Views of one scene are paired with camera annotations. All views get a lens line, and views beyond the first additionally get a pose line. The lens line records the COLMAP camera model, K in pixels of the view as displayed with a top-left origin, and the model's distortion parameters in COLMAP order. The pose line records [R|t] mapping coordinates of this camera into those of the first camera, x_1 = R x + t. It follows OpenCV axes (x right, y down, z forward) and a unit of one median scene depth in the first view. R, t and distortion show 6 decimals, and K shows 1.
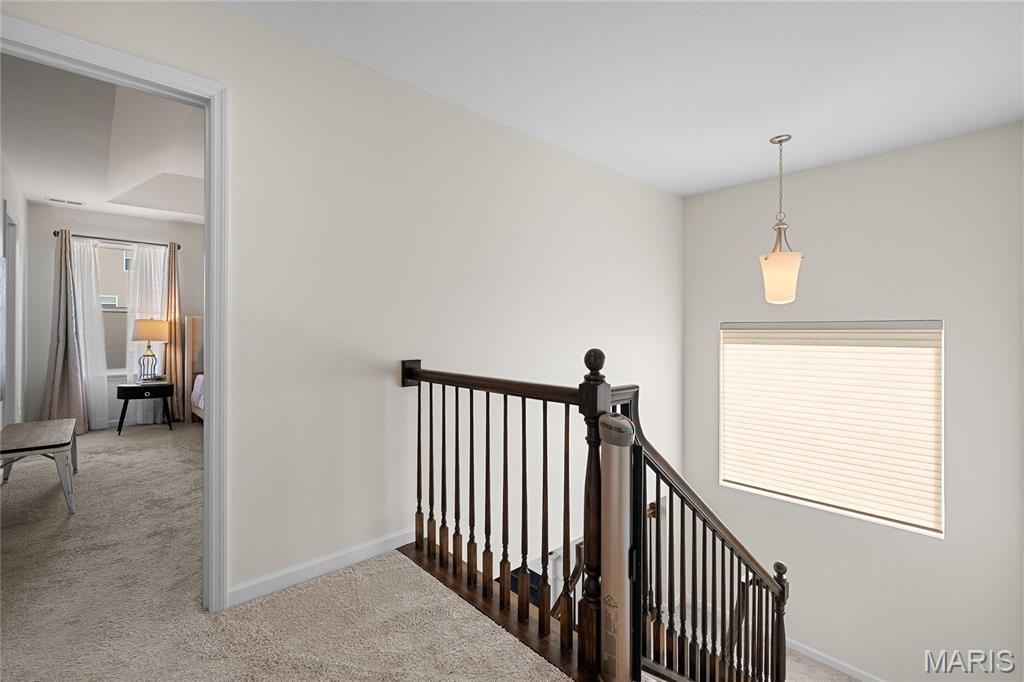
lens RADIAL K [[434.8, 0, 507.6], [0, 434.8, 336.7], [0, 0, 1]] dist [-0.002941, 0.000212]
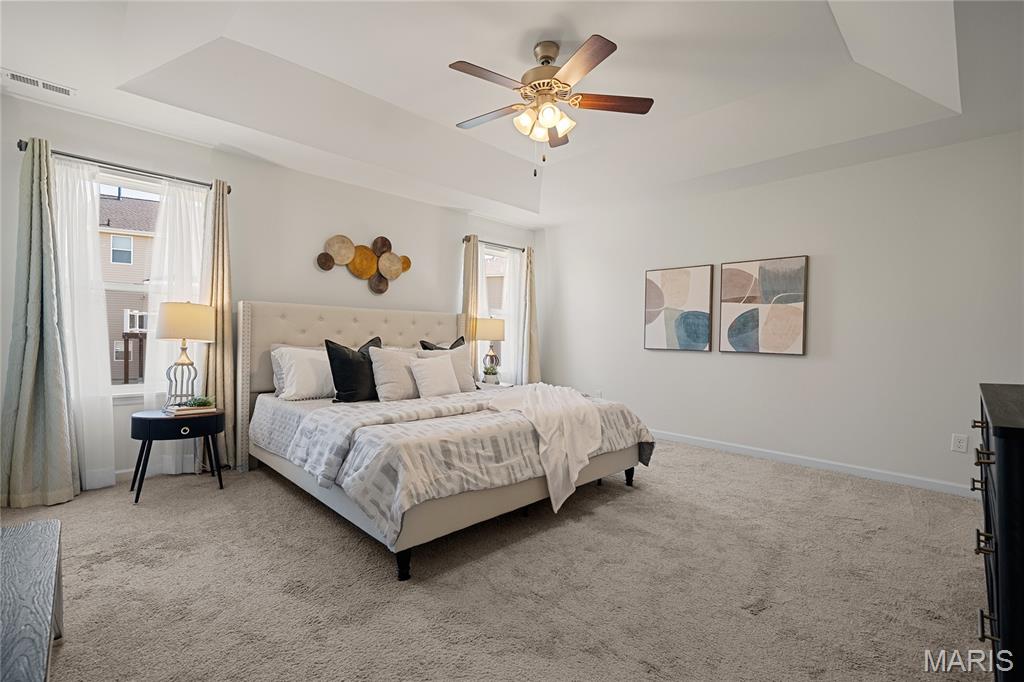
lens RADIAL K [[434.8, 0, 516.6], [0, 434.8, 346.7], [0, 0, 1]] dist [-0.002941, 0.000212]
pose [[0.999288, 0.016285, 0.034020, -0.390006], [-0.016747, 0.999771, 0.013342, 0.003987], [-0.033795, -0.013902, 0.999332, 0.387370]]
